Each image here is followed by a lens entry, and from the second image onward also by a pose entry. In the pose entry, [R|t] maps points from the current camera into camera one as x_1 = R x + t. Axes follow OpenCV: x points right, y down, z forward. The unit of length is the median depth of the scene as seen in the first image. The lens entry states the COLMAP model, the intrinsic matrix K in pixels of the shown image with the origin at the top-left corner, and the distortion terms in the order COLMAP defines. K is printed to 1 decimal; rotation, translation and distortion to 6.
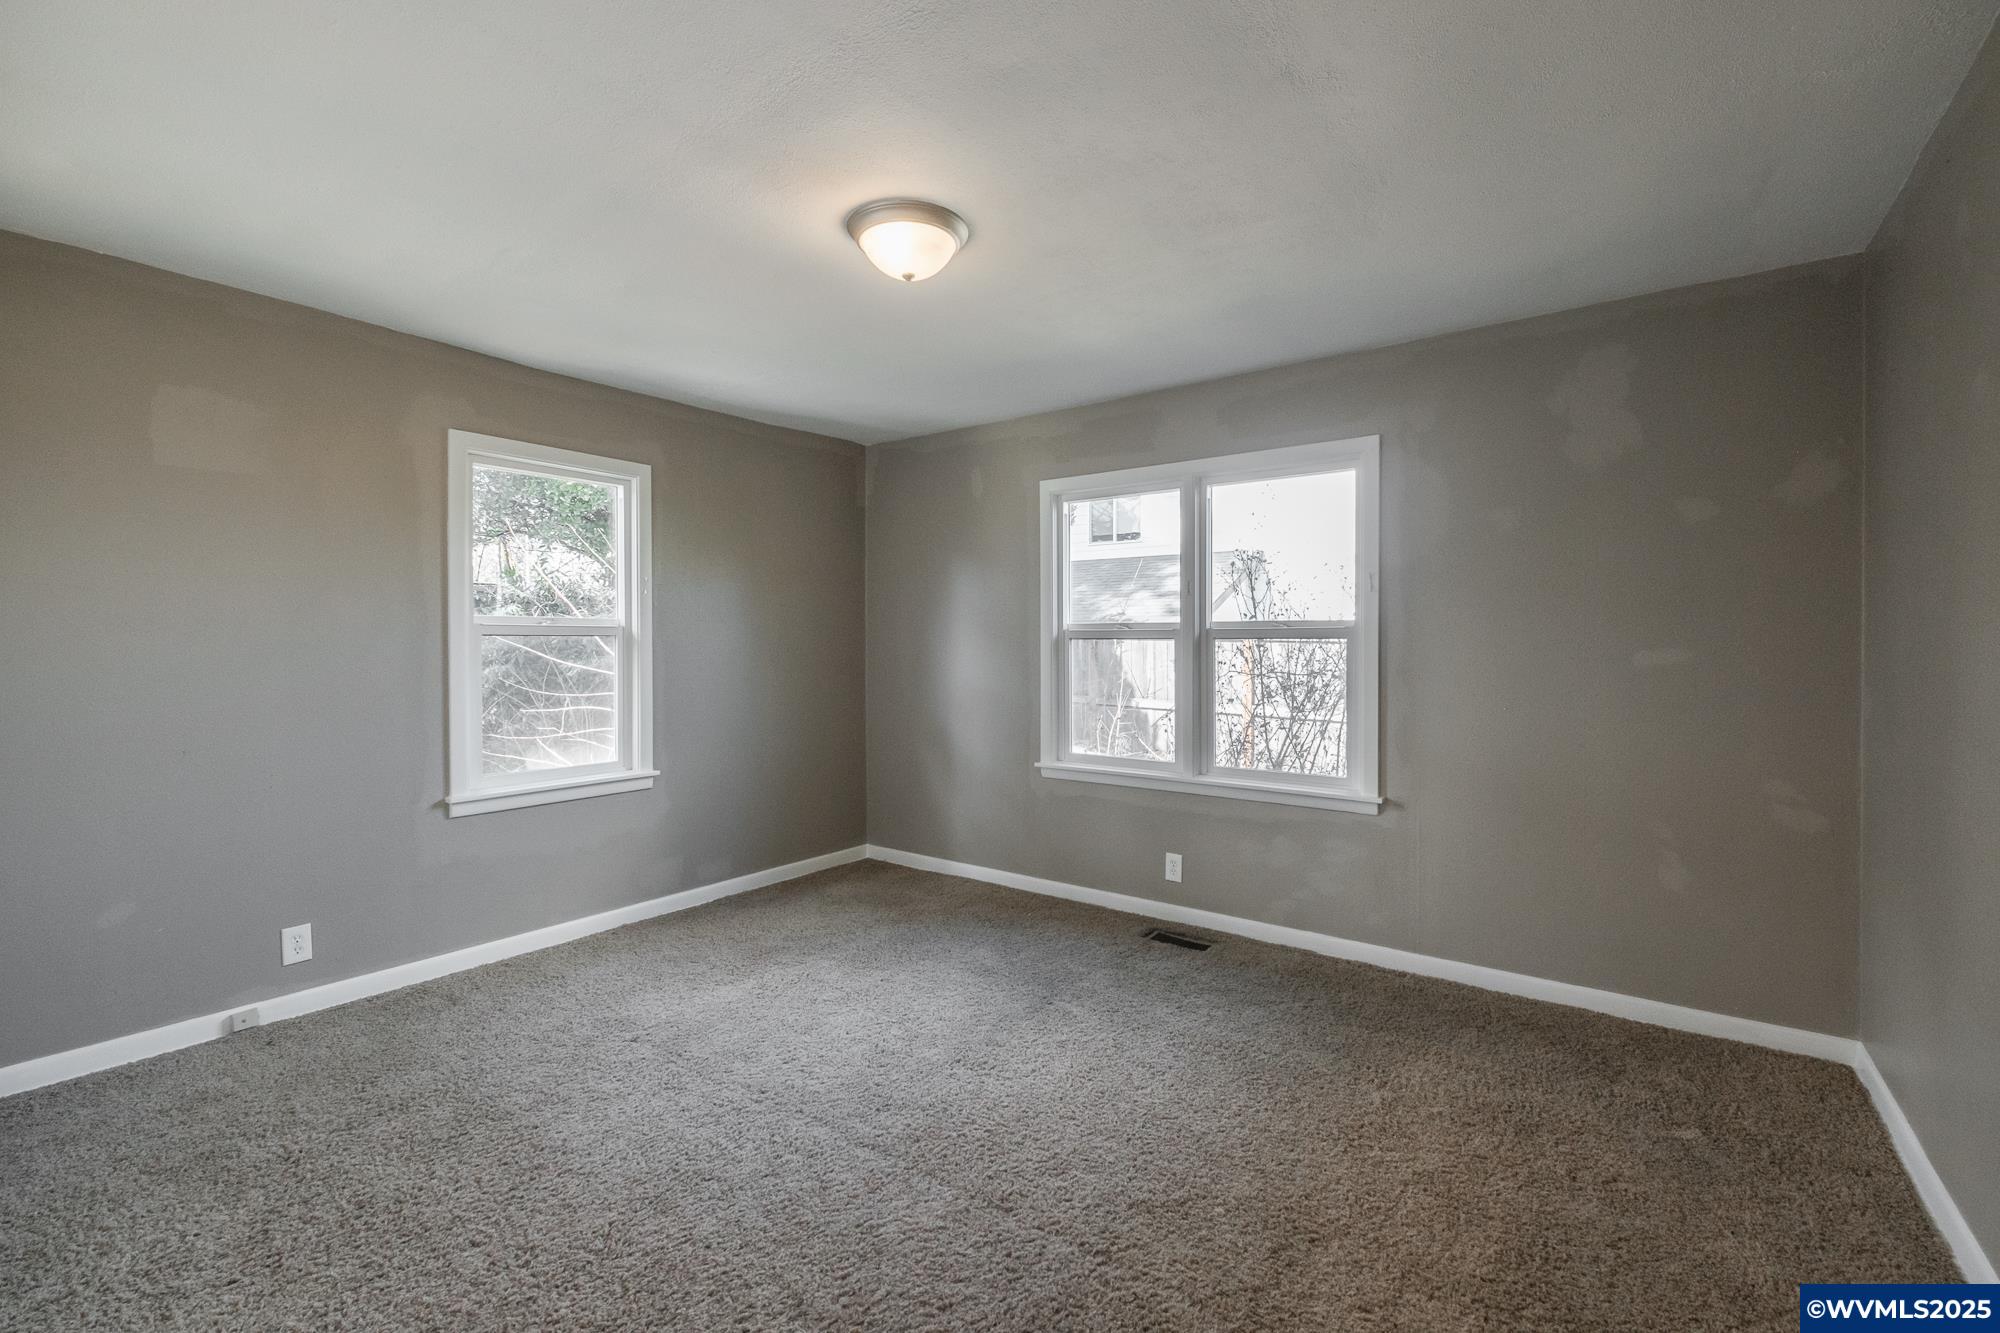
lens RADIAL K [[882.3, 0, 1020.1], [0, 882.3, 657.3], [0, 0, 1]] dist [0.000317, -0.000284]
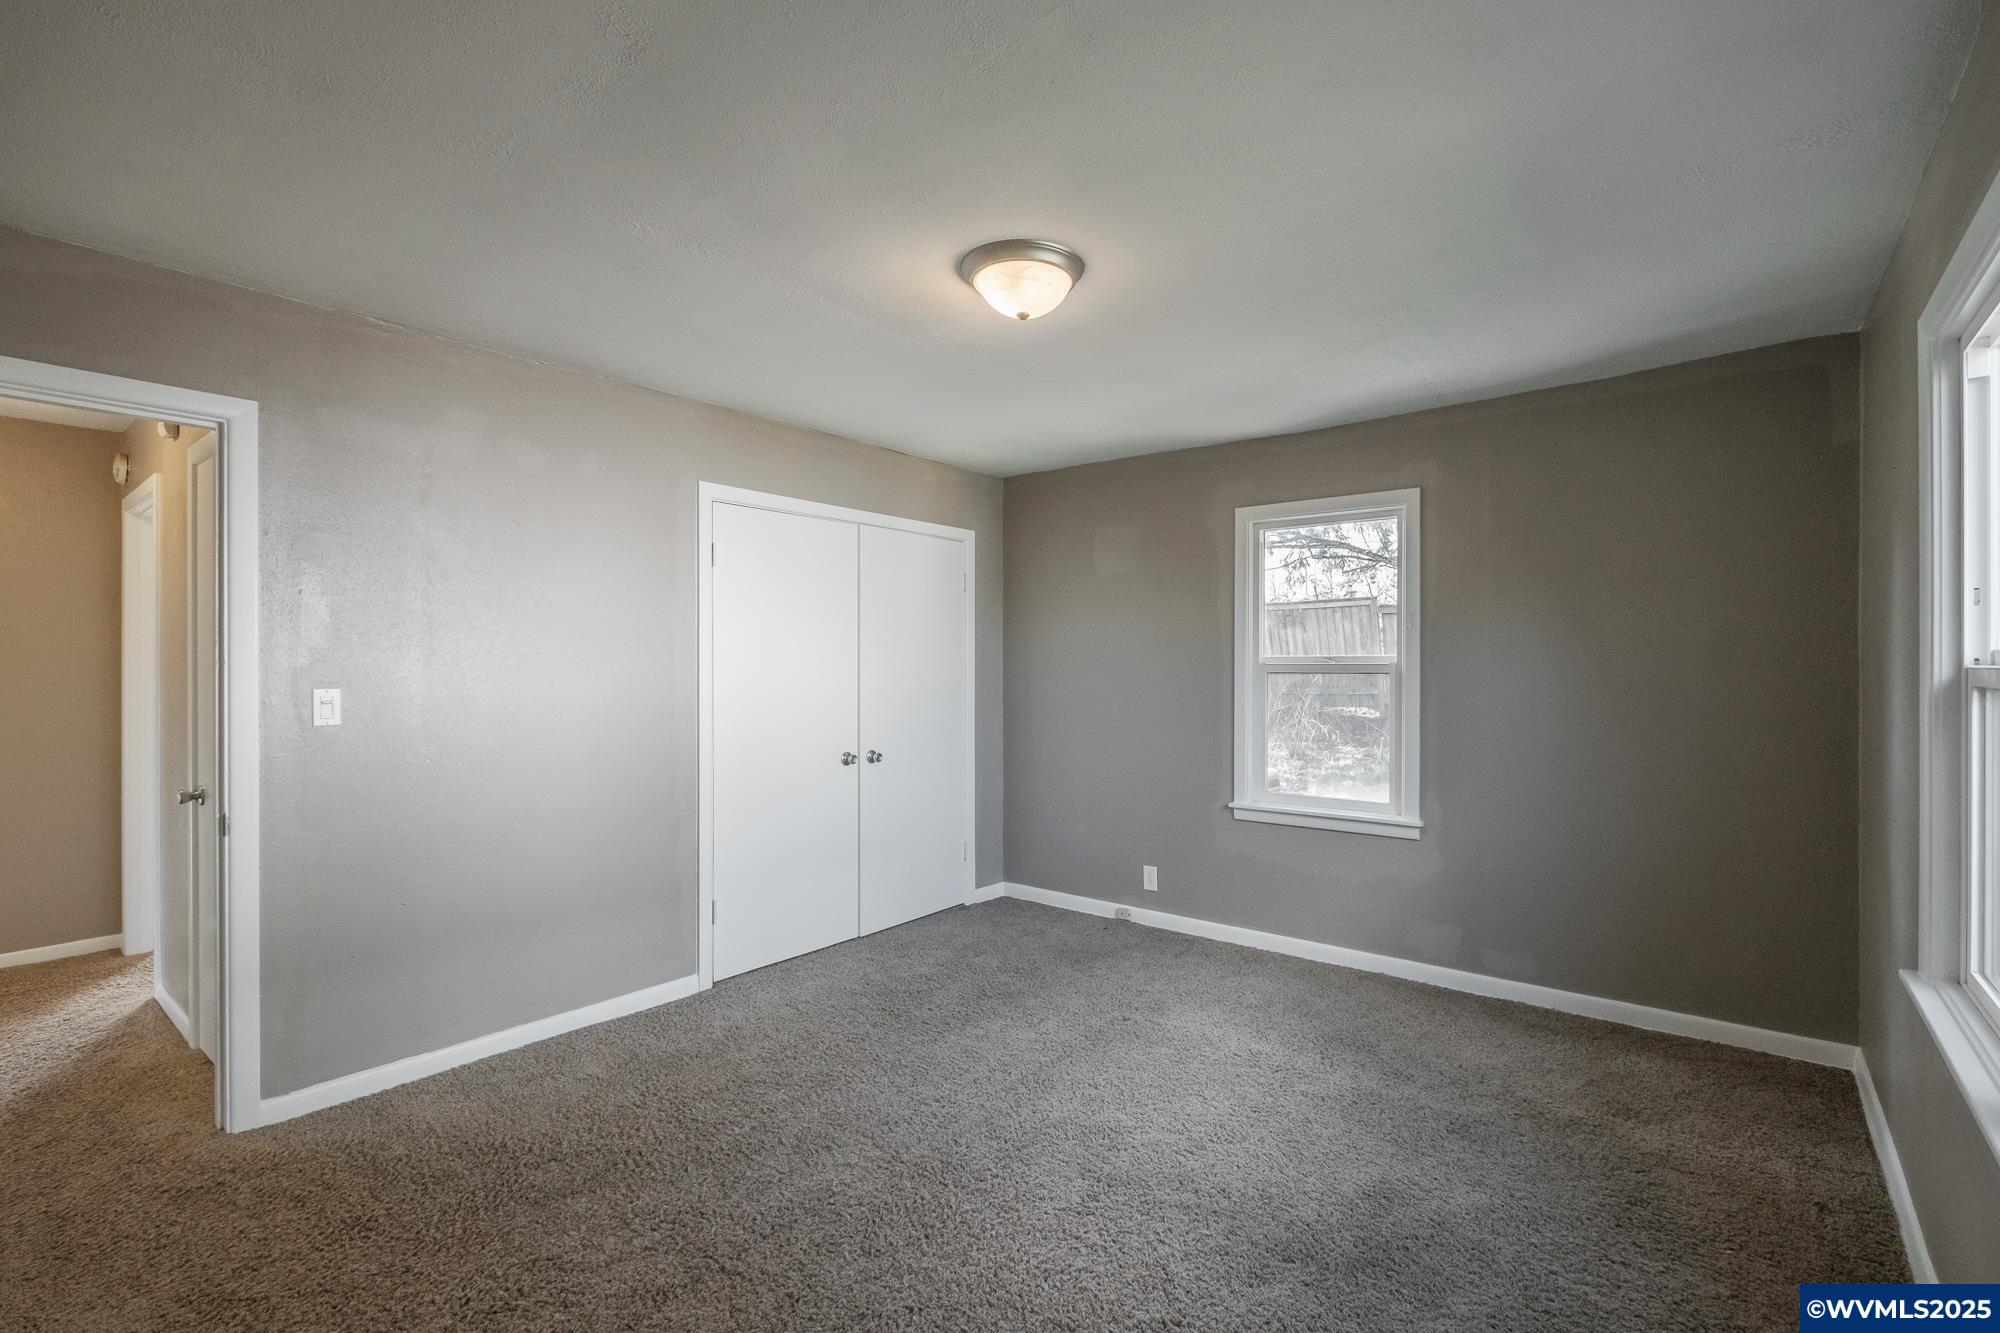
lens RADIAL K [[863.1, 0, 1010.7], [0, 863.1, 671.1], [0, 0, 1]] dist [-0.000675, -0.000226]
pose [[-0.056250, 0.001623, -0.998415, 0.569375], [-0.014743, 0.999888, 0.002456, -0.025819], [0.998308, 0.014858, -0.056220, 0.711046]]
